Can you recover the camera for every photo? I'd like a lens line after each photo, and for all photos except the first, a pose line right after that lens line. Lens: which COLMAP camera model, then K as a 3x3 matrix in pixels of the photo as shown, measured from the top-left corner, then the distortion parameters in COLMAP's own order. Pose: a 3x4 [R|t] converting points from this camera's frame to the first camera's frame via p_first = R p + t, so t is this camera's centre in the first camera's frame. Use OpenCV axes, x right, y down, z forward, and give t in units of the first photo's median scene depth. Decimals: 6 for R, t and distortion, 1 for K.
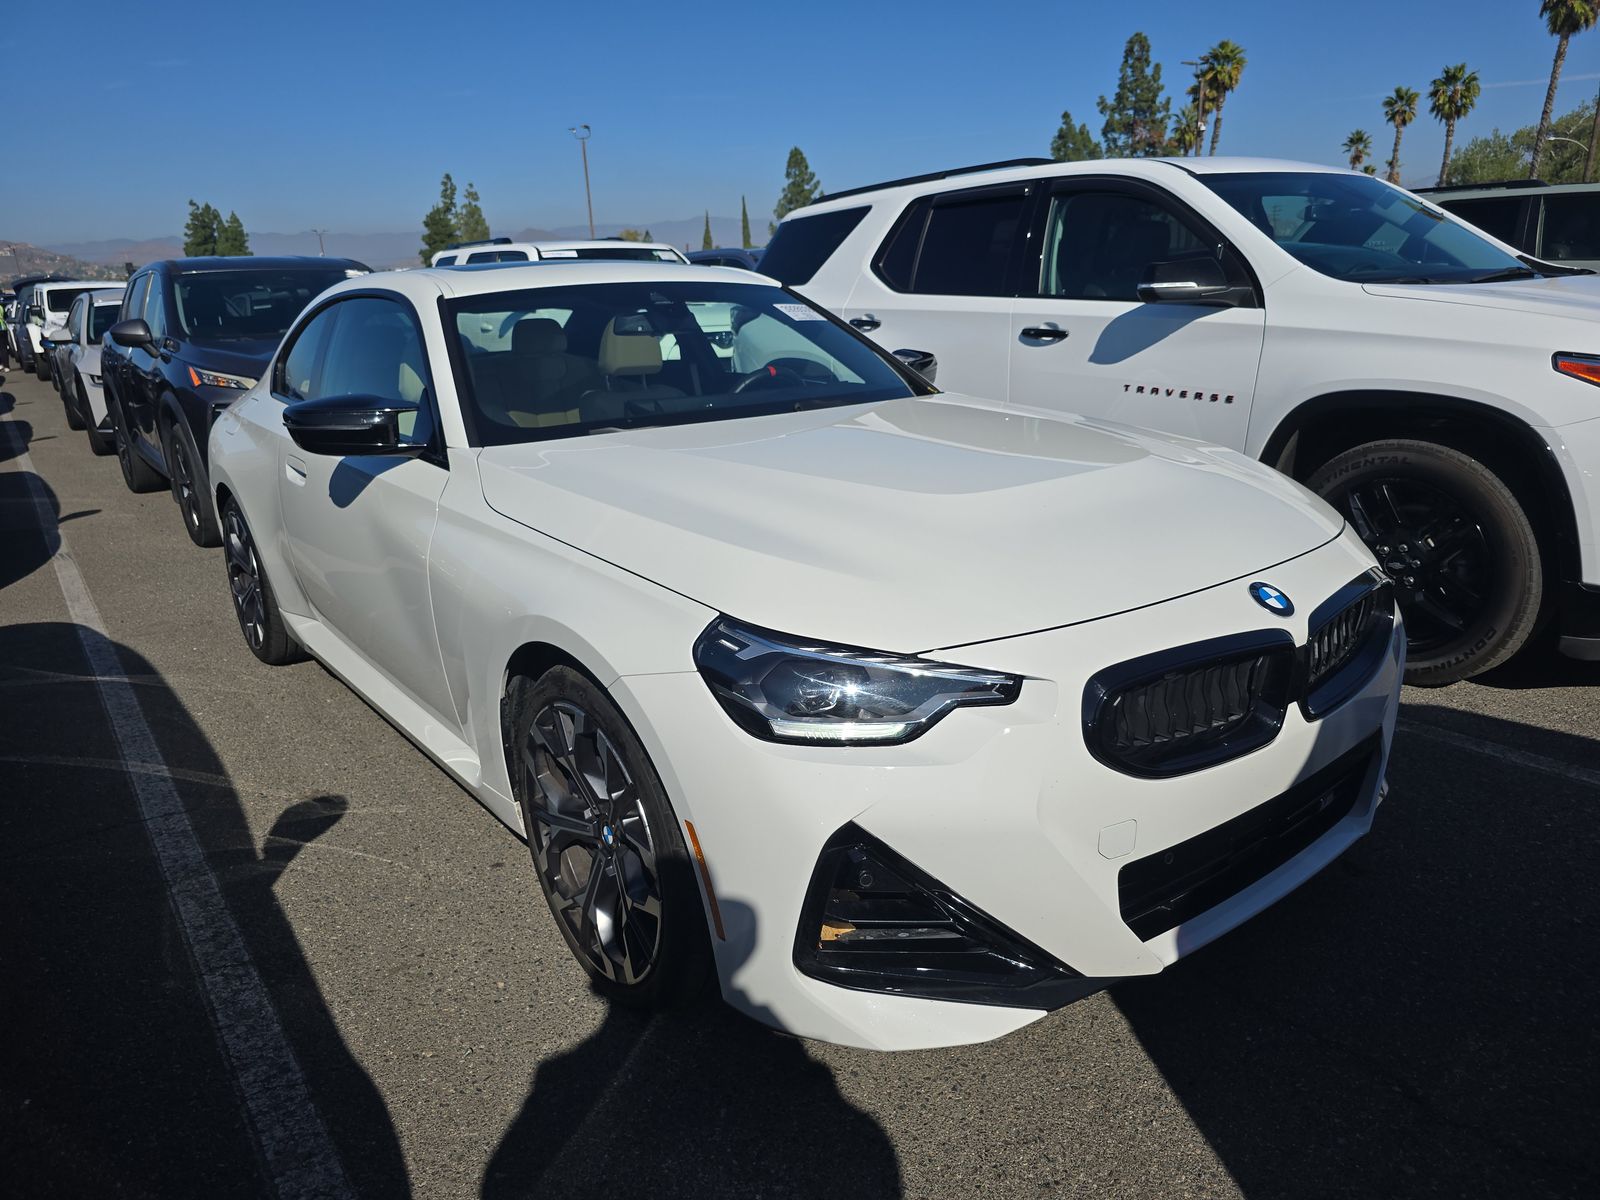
lens RADIAL K [[1113.3, 0, 800.0], [0, 1113.3, 600.0], [0, 0, 1]] dist [0.037520, -0.042221]
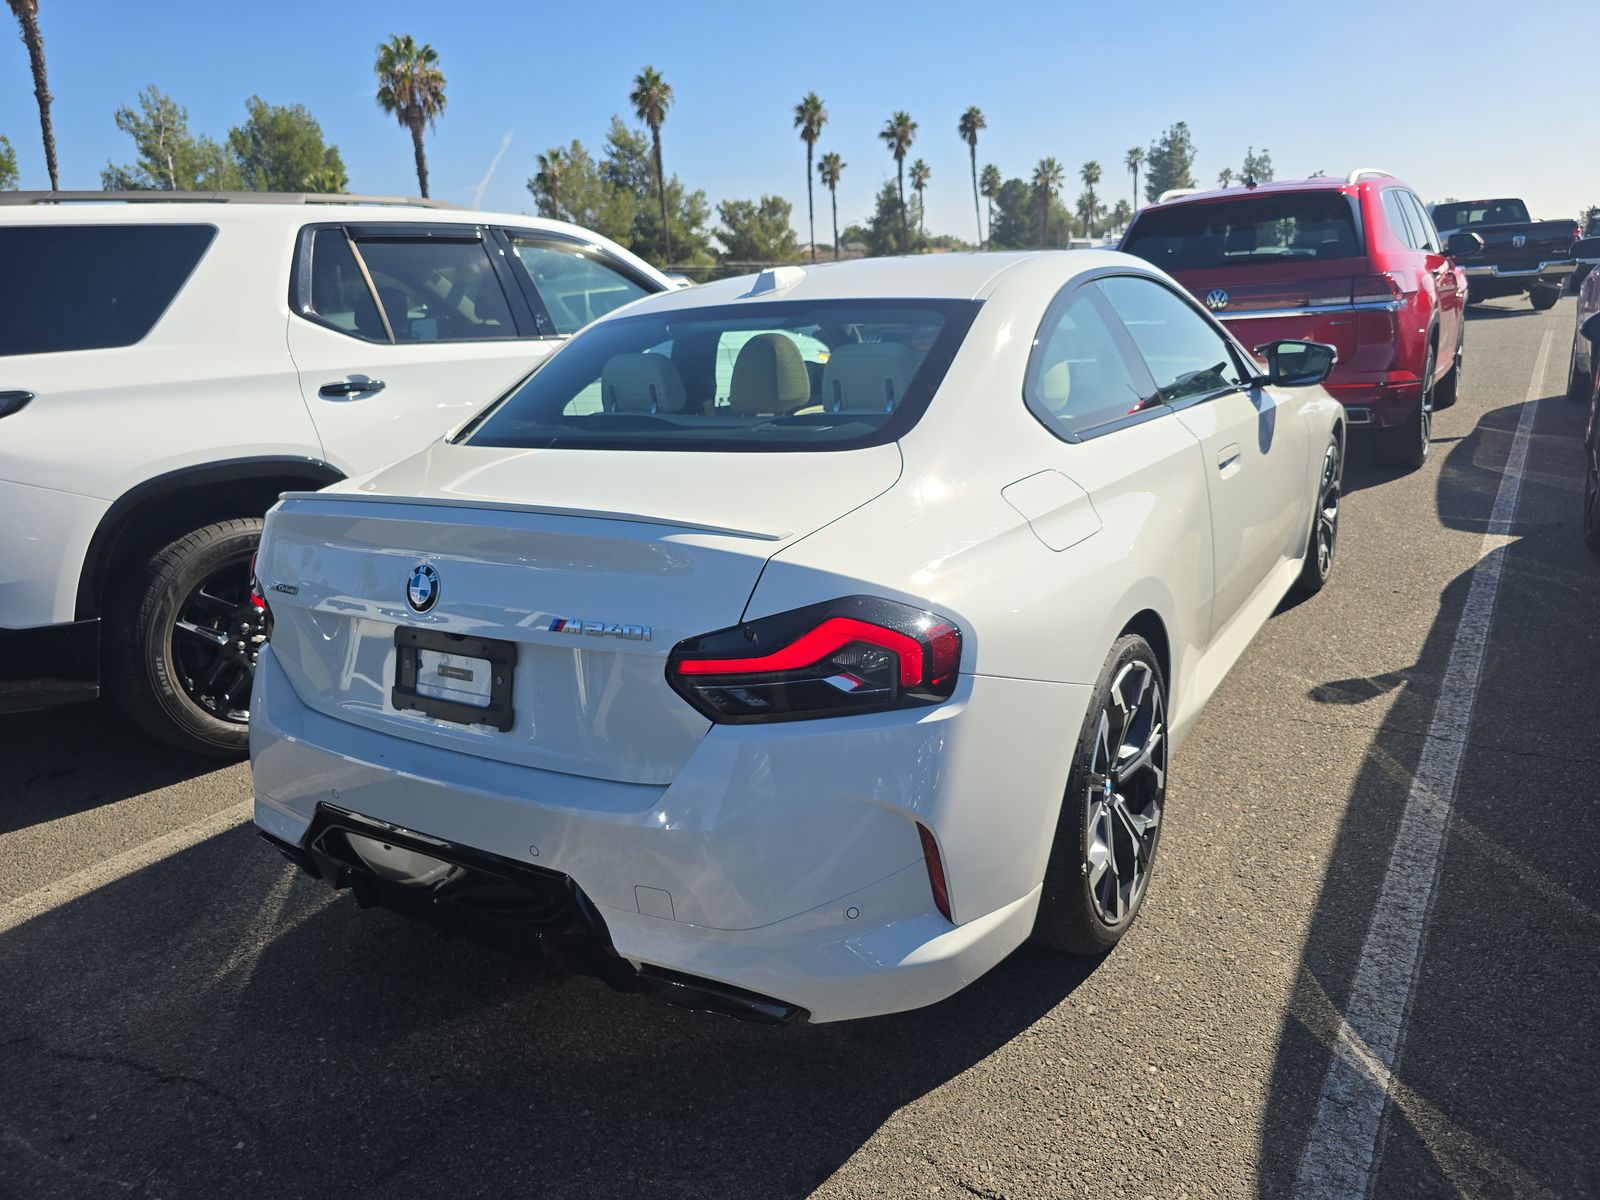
lens RADIAL K [[1113.3, 0, 800.0], [0, 1113.3, 600.0], [0, 0, 1]] dist [0.037520, -0.042221]
pose [[-0.356313, -0.193764, 0.914055, -1.191132], [0.309698, 0.898471, 0.311186, -0.416992], [-0.881549, 0.393961, -0.260129, 1.620605]]
